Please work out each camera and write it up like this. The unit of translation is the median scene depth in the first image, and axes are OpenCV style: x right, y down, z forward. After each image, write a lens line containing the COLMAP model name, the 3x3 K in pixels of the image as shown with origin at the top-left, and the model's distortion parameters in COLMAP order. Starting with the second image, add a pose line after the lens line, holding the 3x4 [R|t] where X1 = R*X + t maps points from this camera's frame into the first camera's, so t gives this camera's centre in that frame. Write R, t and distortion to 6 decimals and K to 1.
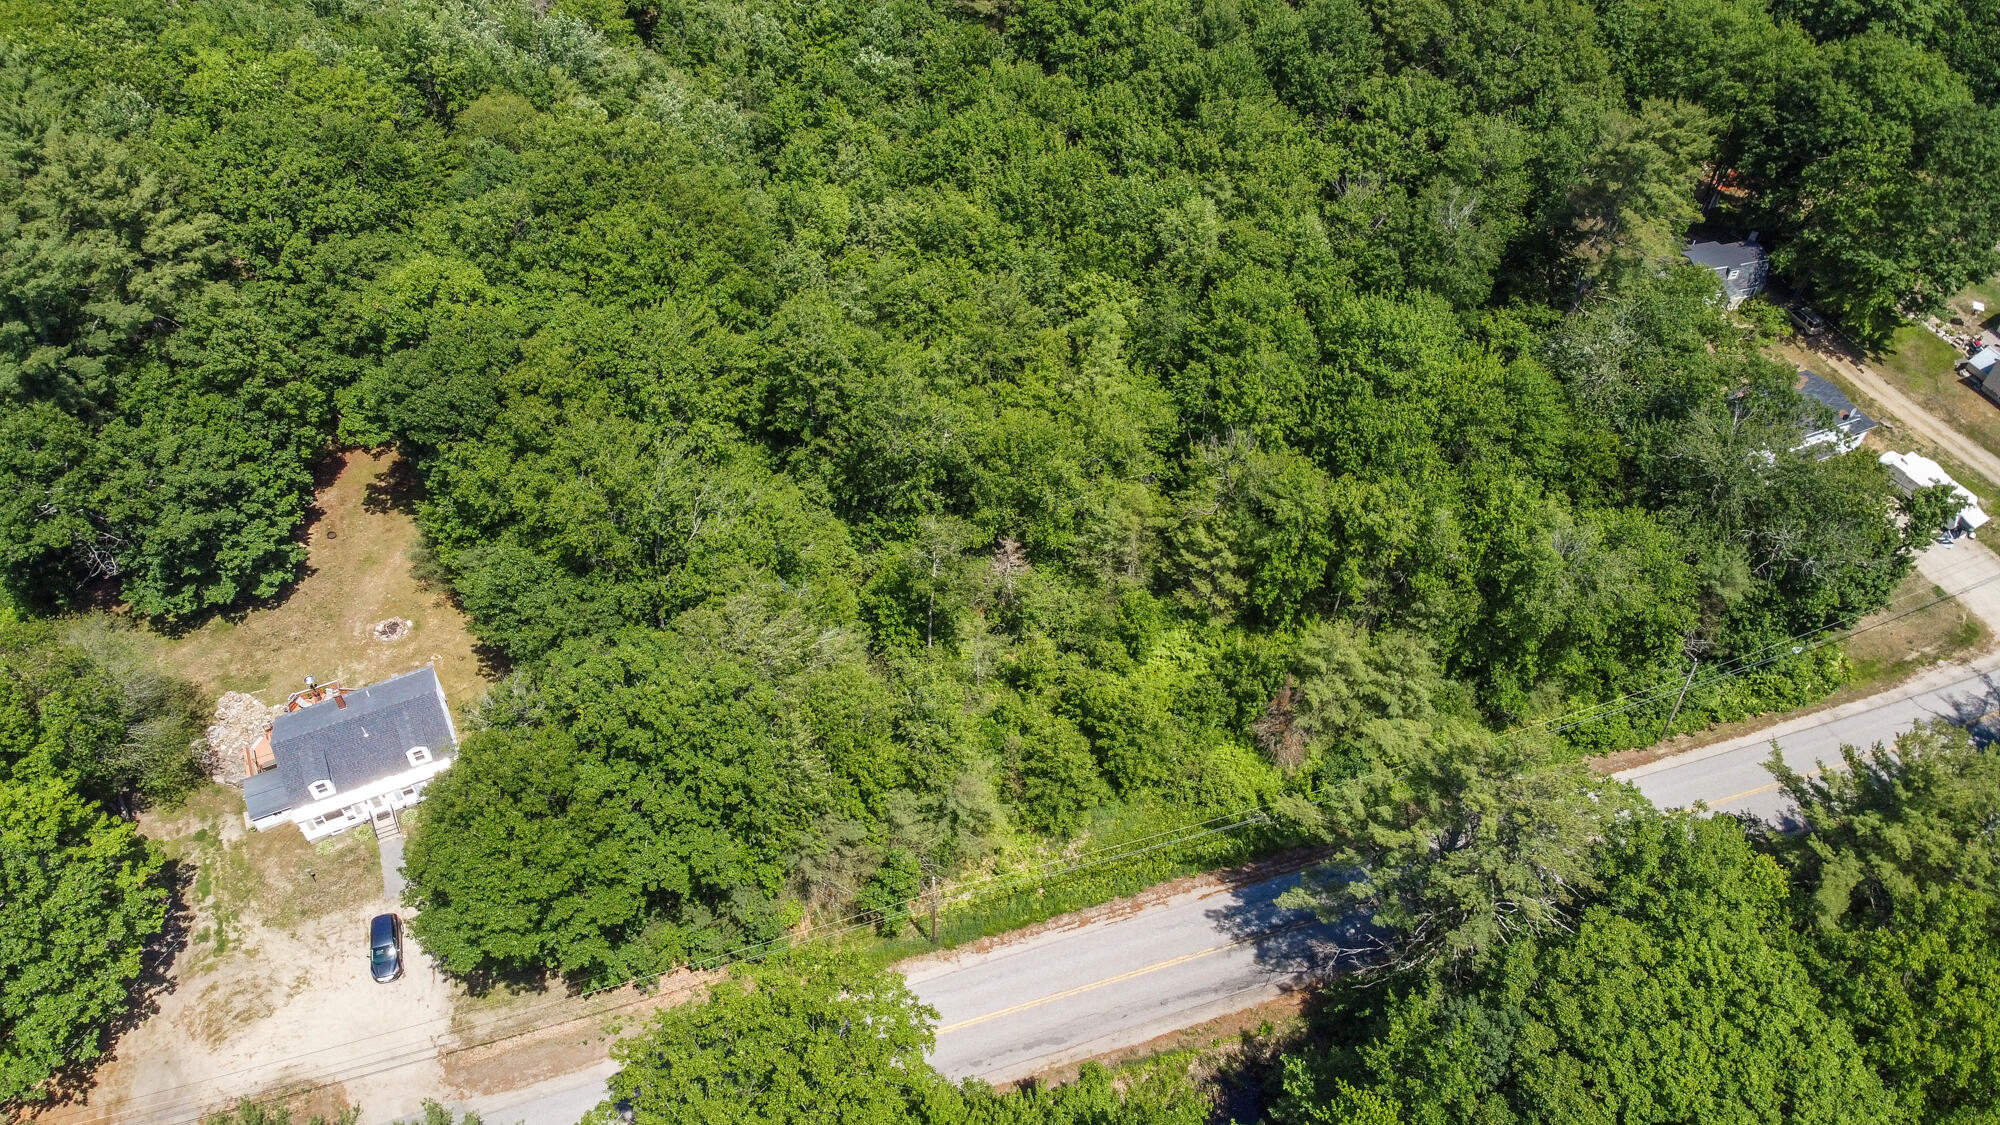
lens RADIAL K [[1520.3, 0, 995.2], [0, 1520.3, 550.2], [0, 0, 1]] dist [-0.001991, 0.003685]
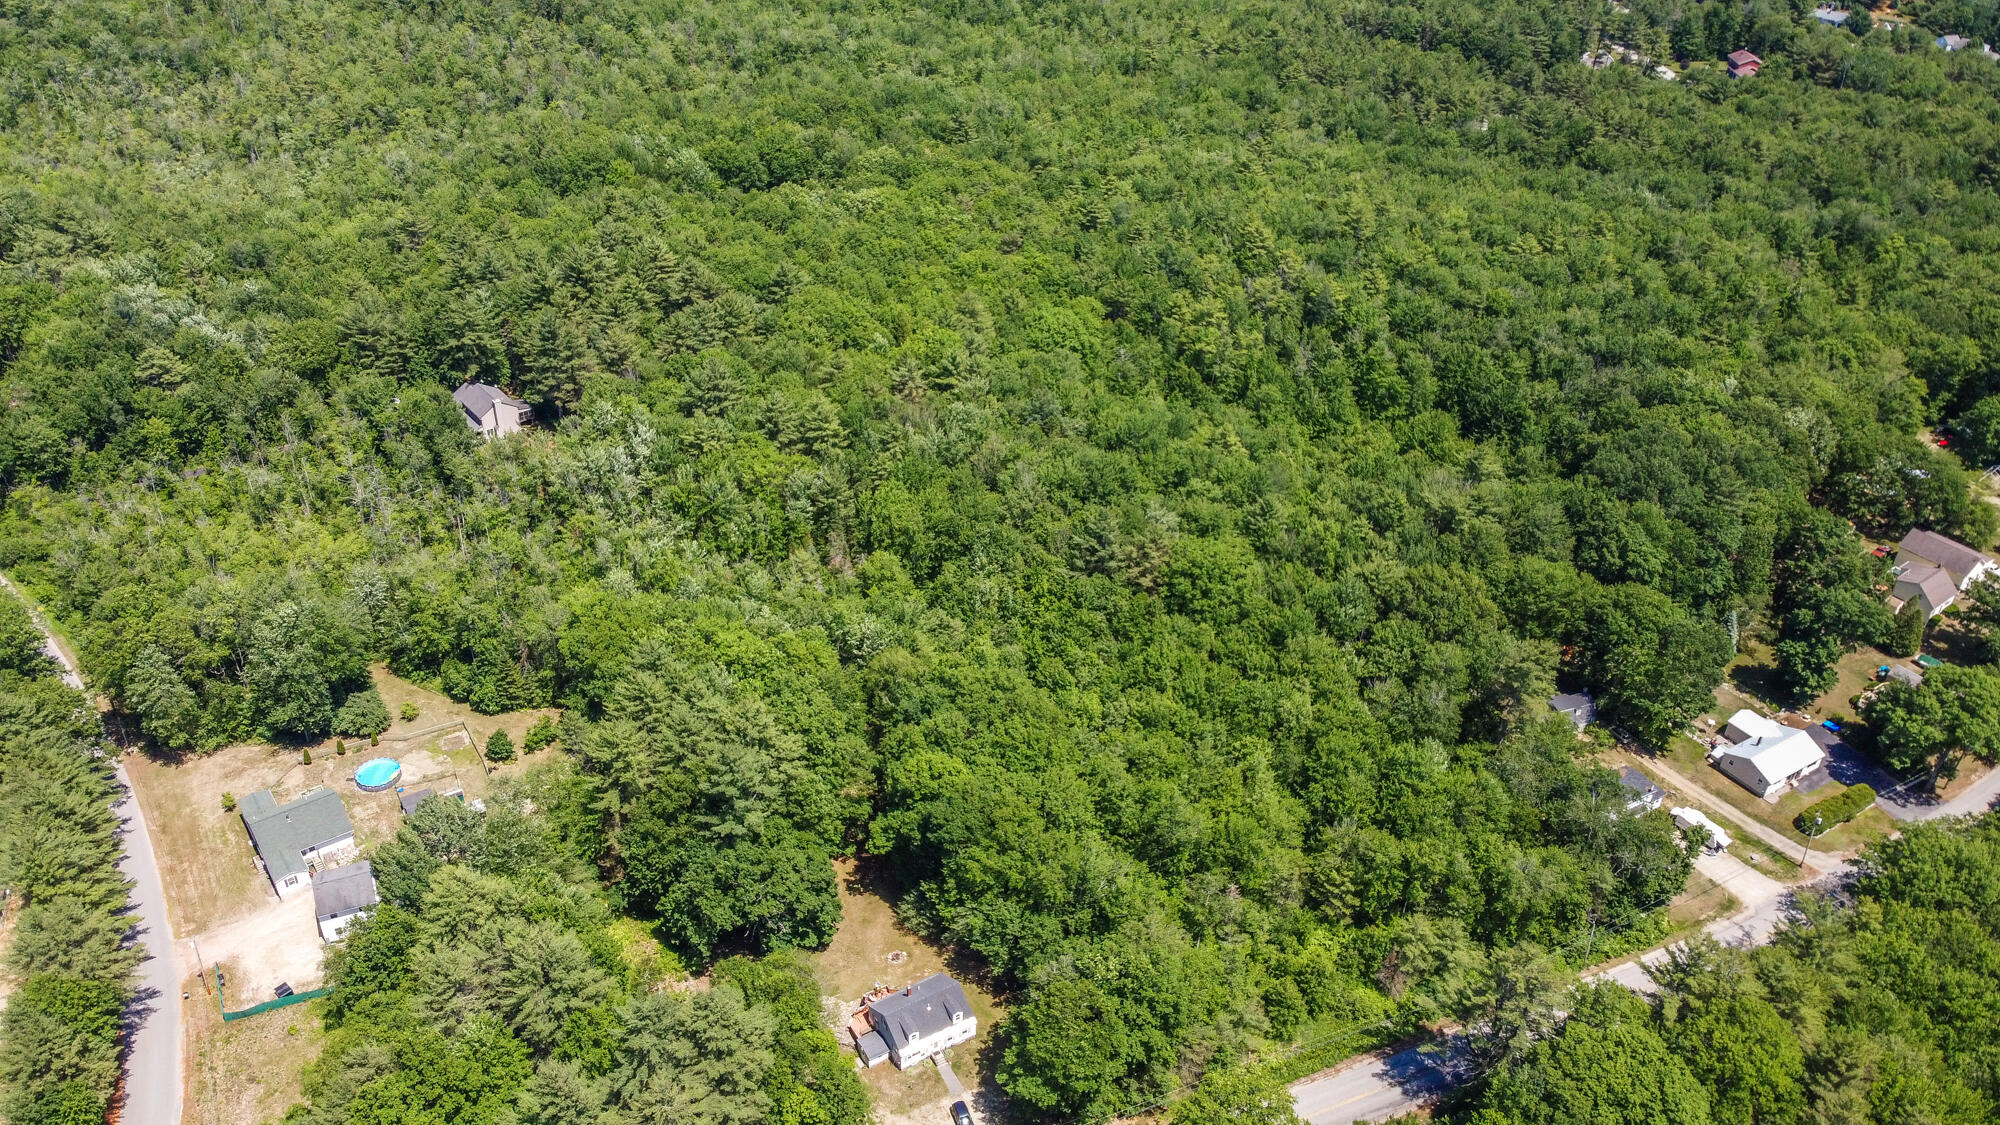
lens RADIAL K [[1520.3, 0, 995.2], [0, 1520.3, 550.2], [0, 0, 1]] dist [-0.001991, 0.003685]
pose [[0.994814, -0.044048, 0.091676, -0.440972], [0.065557, 0.966835, -0.246844, 0.038795], [-0.077762, 0.251574, 0.964709, -0.901219]]
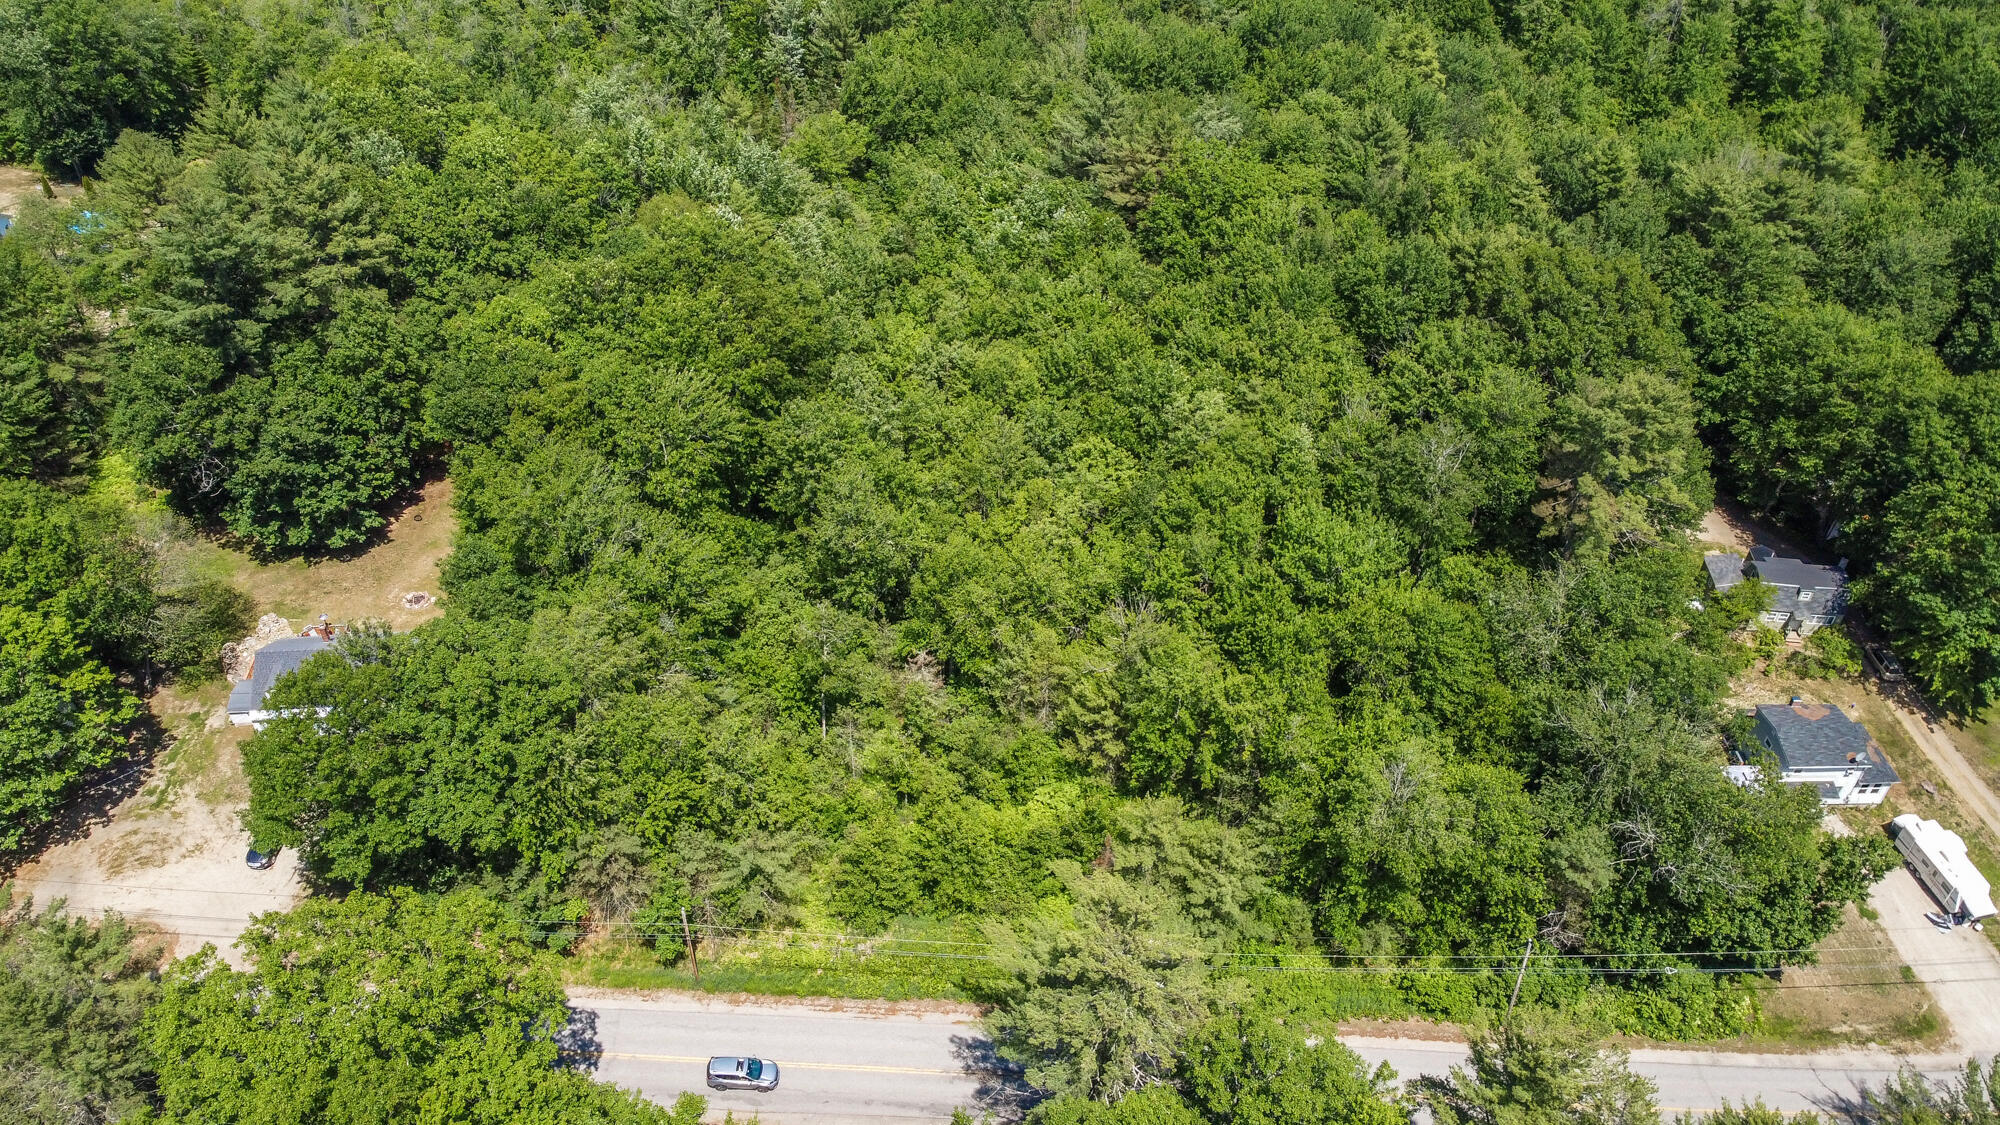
lens RADIAL K [[1520.3, 0, 995.2], [0, 1520.3, 550.2], [0, 0, 1]] dist [-0.001991, 0.003685]
pose [[0.938032, 0.225061, -0.263521, 0.323030], [-0.260218, 0.959637, -0.106691, 0.025376], [0.228872, 0.168653, 0.958735, -0.014665]]
